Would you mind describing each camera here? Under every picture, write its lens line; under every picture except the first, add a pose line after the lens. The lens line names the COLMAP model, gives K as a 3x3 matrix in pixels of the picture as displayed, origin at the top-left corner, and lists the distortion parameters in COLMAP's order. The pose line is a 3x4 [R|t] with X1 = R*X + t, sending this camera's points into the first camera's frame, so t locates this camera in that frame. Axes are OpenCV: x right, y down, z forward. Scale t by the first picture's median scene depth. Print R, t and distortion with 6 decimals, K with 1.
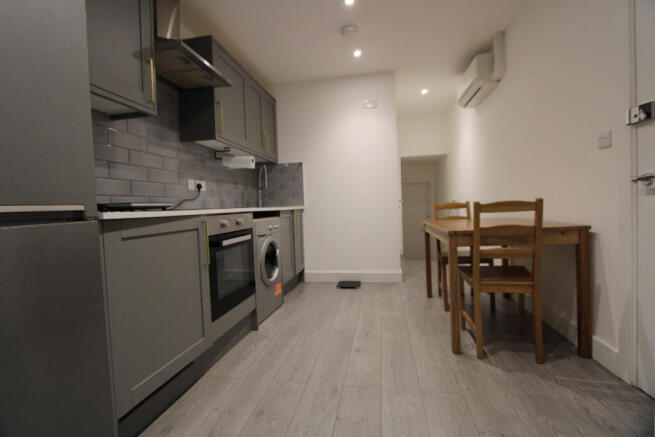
lens RADIAL K [[303.7, 0, 327.6], [0, 303.7, 217.5], [0, 0, 1]] dist [-0.008980, 0.001067]
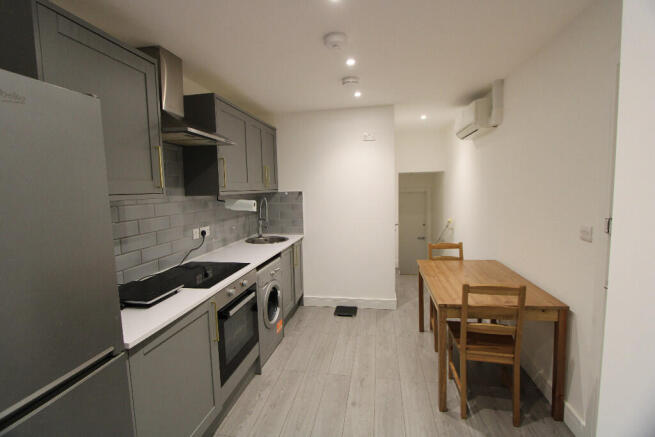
lens RADIAL K [[303.7, 0, 327.4], [0, 303.7, 215.7], [0, 0, 1]] dist [-0.008980, 0.001067]
pose [[0.999901, 0.010301, 0.009543, -0.010879], [-0.010890, 0.997894, 0.063947, -0.272124], [-0.008864, -0.064045, 0.997908, -0.044135]]
